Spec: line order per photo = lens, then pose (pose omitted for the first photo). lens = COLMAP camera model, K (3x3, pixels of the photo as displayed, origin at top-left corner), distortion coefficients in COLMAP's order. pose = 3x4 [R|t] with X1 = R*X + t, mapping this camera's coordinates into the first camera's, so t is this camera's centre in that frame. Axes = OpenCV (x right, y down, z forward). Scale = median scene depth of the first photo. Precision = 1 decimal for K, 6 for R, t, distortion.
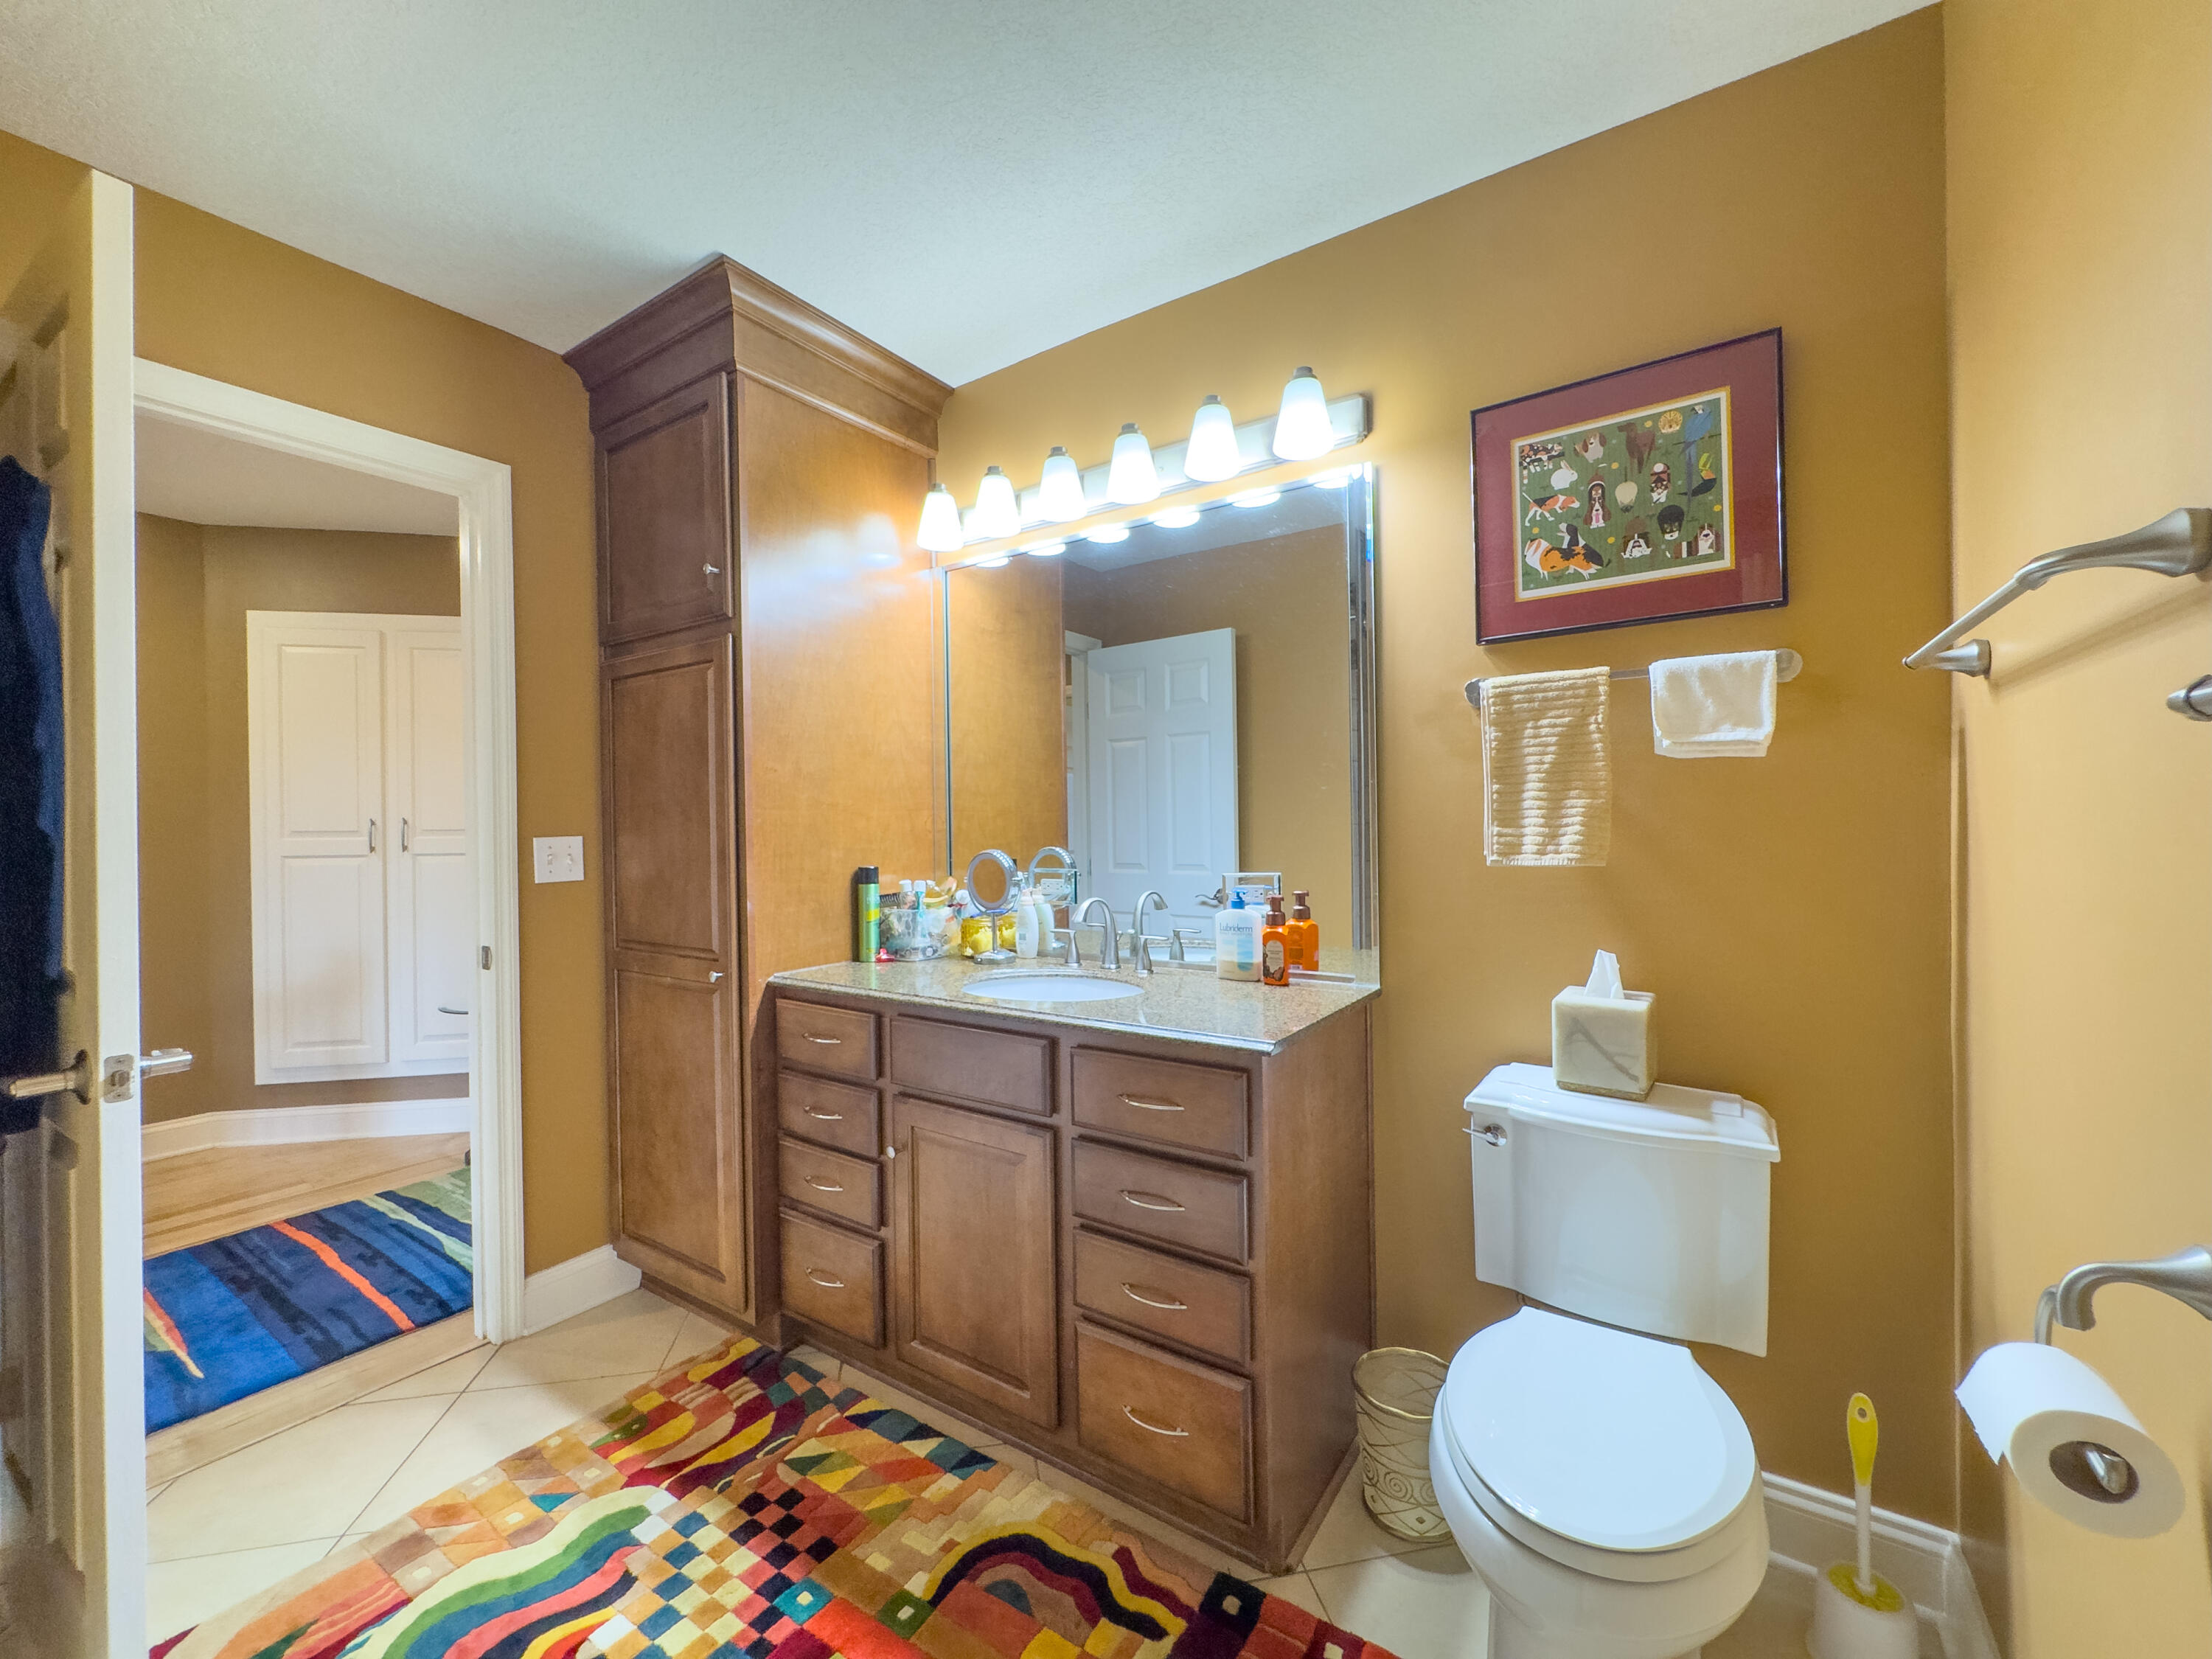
lens RADIAL K [[886.6, 0, 1103.1], [0, 886.6, 825.1], [0, 0, 1]] dist [-0.005415, 0.000830]
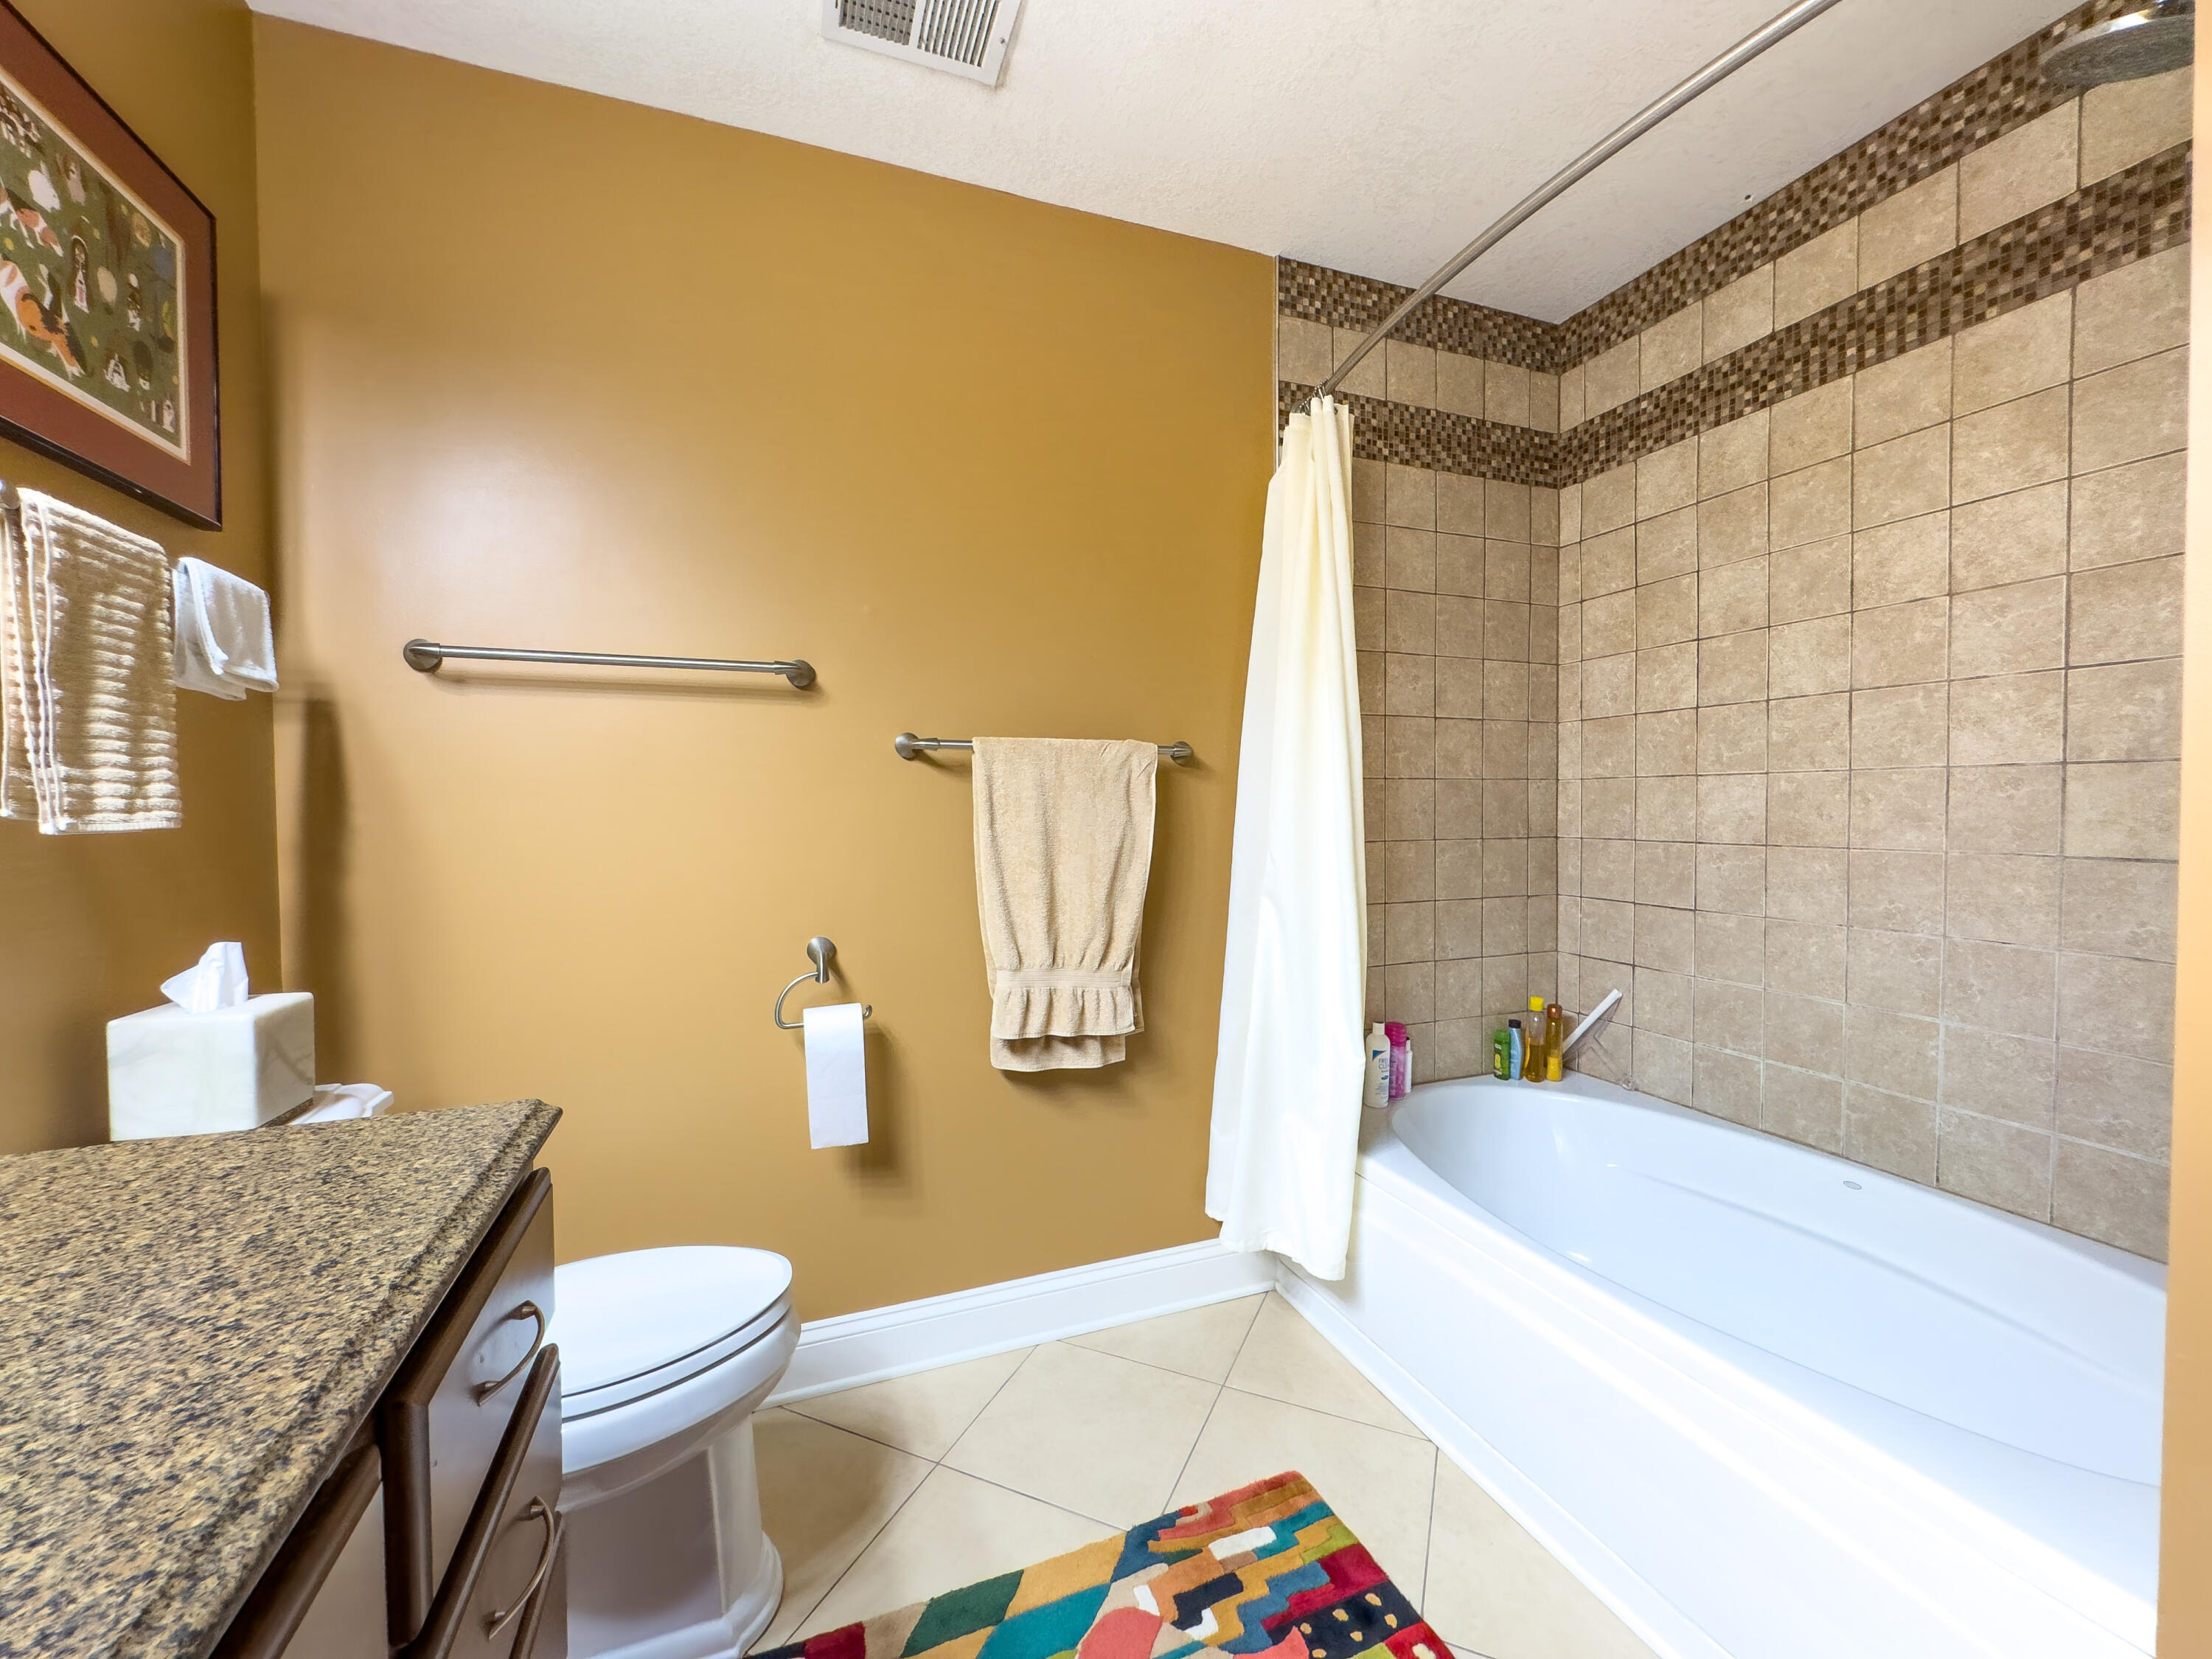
lens RADIAL K [[886.6, 0, 1104.5], [0, 886.6, 830.0], [0, 0, 1]] dist [-0.005415, 0.000830]
pose [[-0.817183, 0.004570, 0.576360, -0.417778], [0.020567, 0.999563, 0.021235, 0.045675], [-0.576011, 0.029207, -0.816920, 1.096451]]
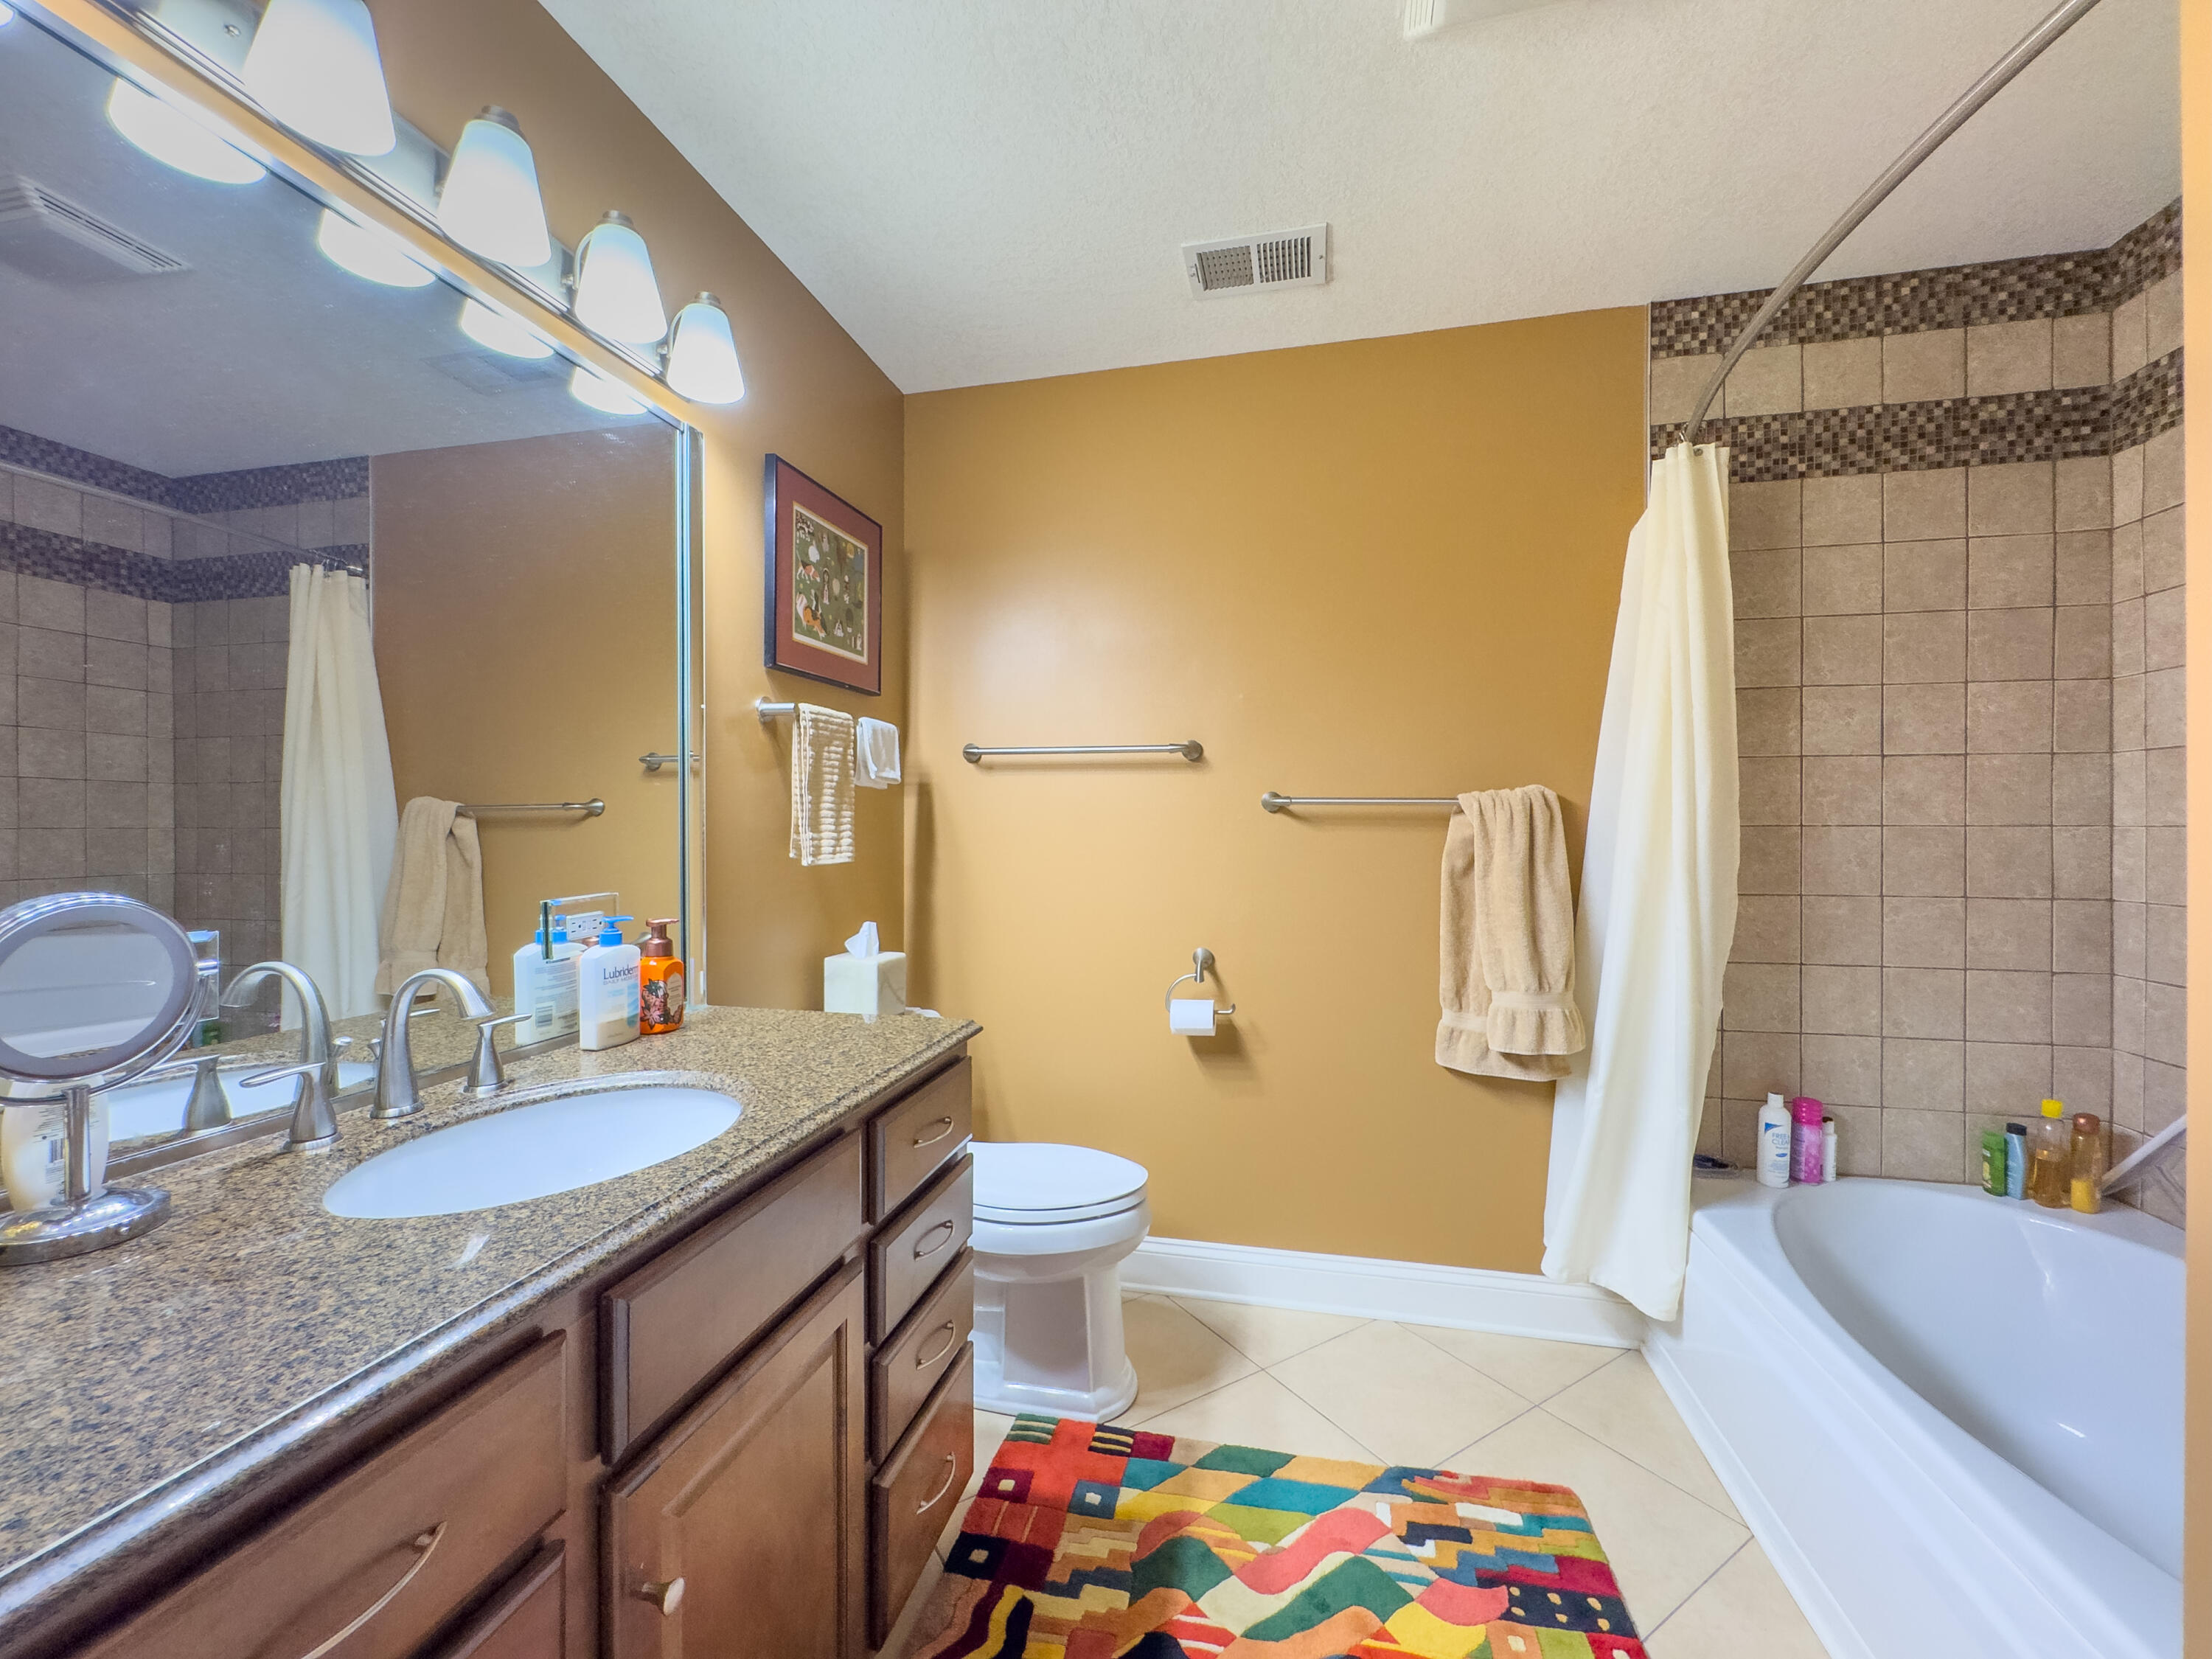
lens RADIAL K [[886.6, 0, 1103.8], [0, 886.6, 829.0], [0, 0, 1]] dist [-0.005415, 0.000830]
pose [[-0.356991, 0.013456, 0.934011, -0.798715], [0.007657, 0.999905, -0.011479, 0.014564], [-0.934077, 0.003054, -0.357060, 1.075439]]
